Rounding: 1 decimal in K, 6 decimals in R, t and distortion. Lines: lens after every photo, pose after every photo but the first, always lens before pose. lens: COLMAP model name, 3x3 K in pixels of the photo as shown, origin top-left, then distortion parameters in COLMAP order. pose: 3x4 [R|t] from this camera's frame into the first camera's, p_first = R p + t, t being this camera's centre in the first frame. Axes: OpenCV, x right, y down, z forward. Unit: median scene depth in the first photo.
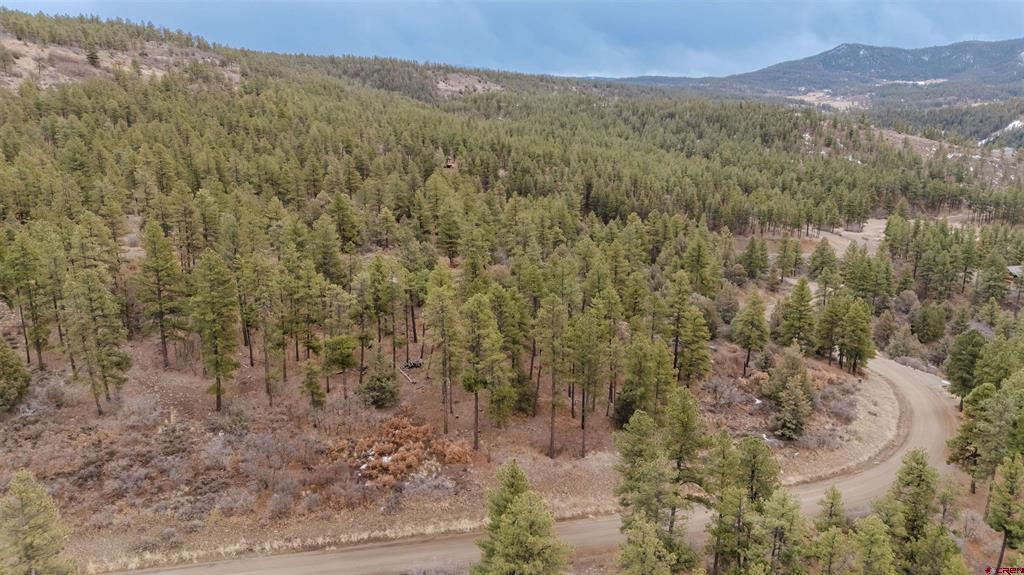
lens RADIAL K [[746.2, 0, 514.0], [0, 746.2, 285.1], [0, 0, 1]] dist [0.074317, -0.065120]
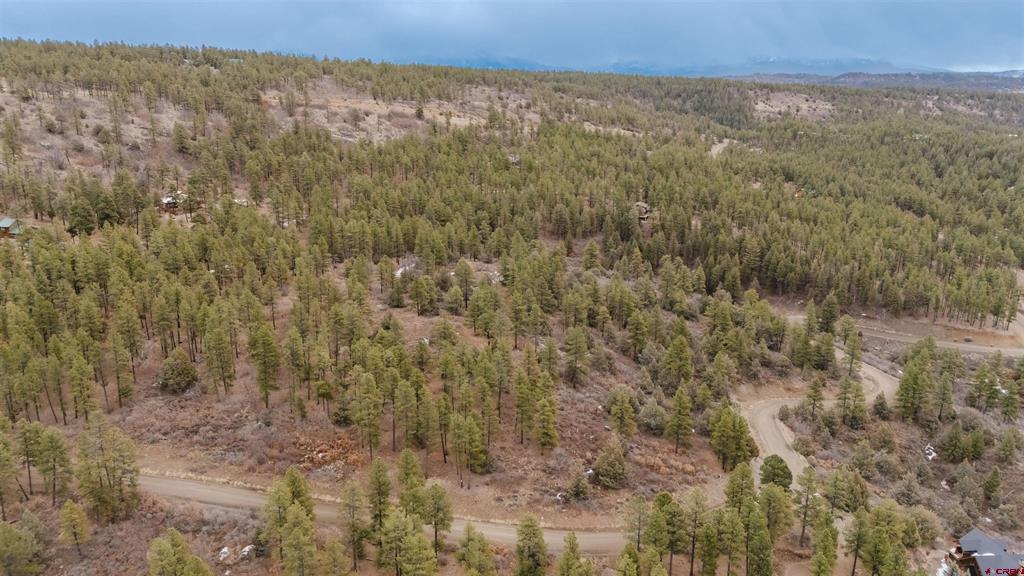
lens RADIAL K [[746.2, 0, 514.3], [0, 746.2, 281.4], [0, 0, 1]] dist [0.074317, -0.065120]
pose [[0.888844, 0.115473, -0.443422, 0.795231], [-0.115466, 0.992941, 0.027121, -0.229023], [0.443423, 0.027094, 0.895903, -0.350471]]
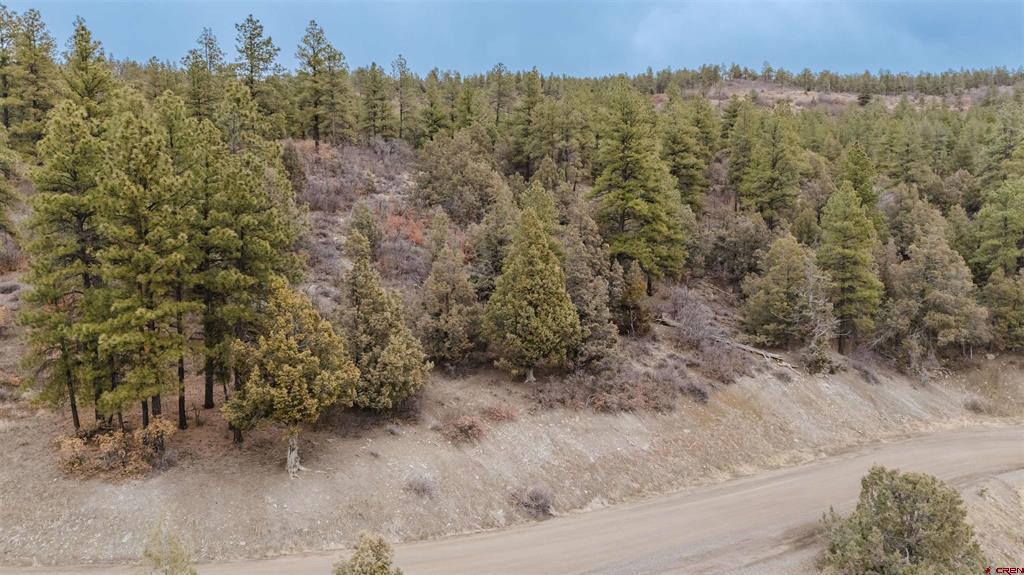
lens RADIAL K [[746.2, 0, 513.7], [0, 746.2, 289.8], [0, 0, 1]] dist [0.074317, -0.065120]
pose [[0.322035, 0.096705, -0.941776, 0.853561], [-0.224493, 0.974198, 0.023270, 0.047557], [0.919726, 0.203928, 0.335436, 1.242935]]
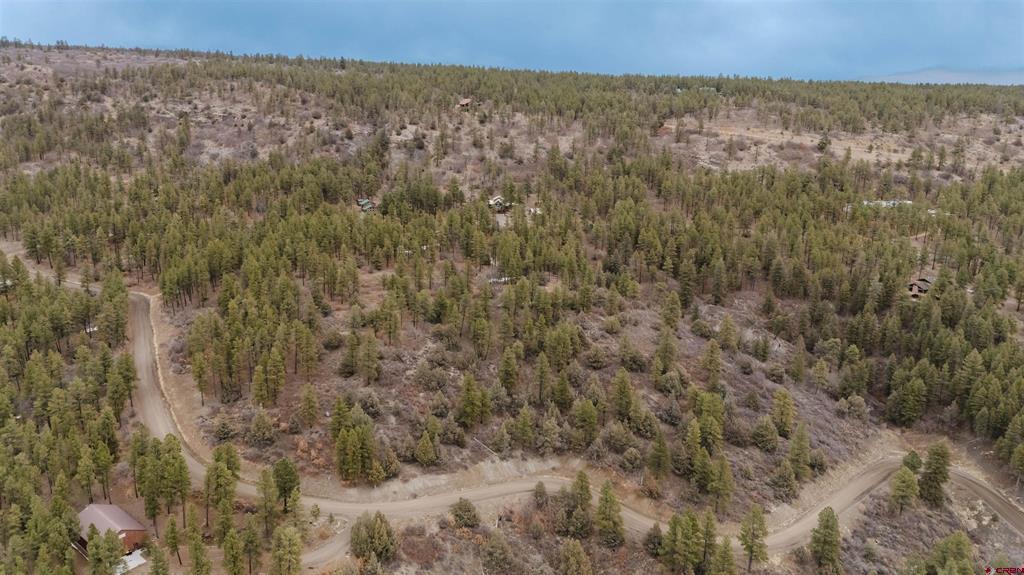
lens RADIAL K [[746.2, 0, 514.6], [0, 746.2, 284.9], [0, 0, 1]] dist [0.074317, -0.065120]
pose [[0.197434, 0.242185, -0.949930, 2.134849], [-0.262345, 0.946713, 0.186839, -0.693245], [0.944561, 0.212321, 0.250450, 1.049491]]
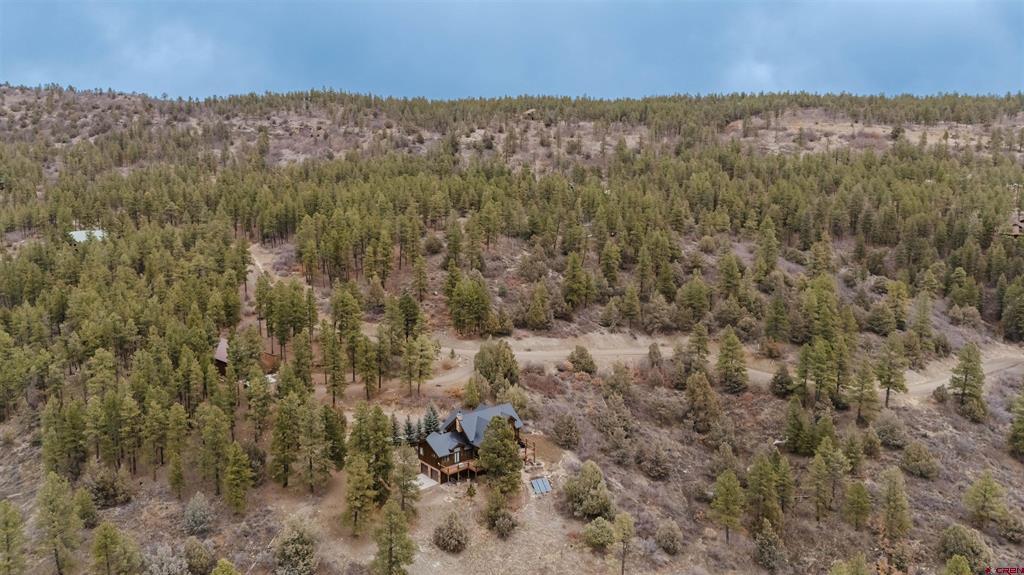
lens RADIAL K [[746.2, 0, 513.8], [0, 746.2, 284.7], [0, 0, 1]] dist [0.074317, -0.065120]
pose [[0.140422, 0.150310, -0.978616, 2.213522], [-0.248417, 0.962141, 0.112134, -0.190804], [0.958421, 0.227359, 0.172445, 1.005786]]
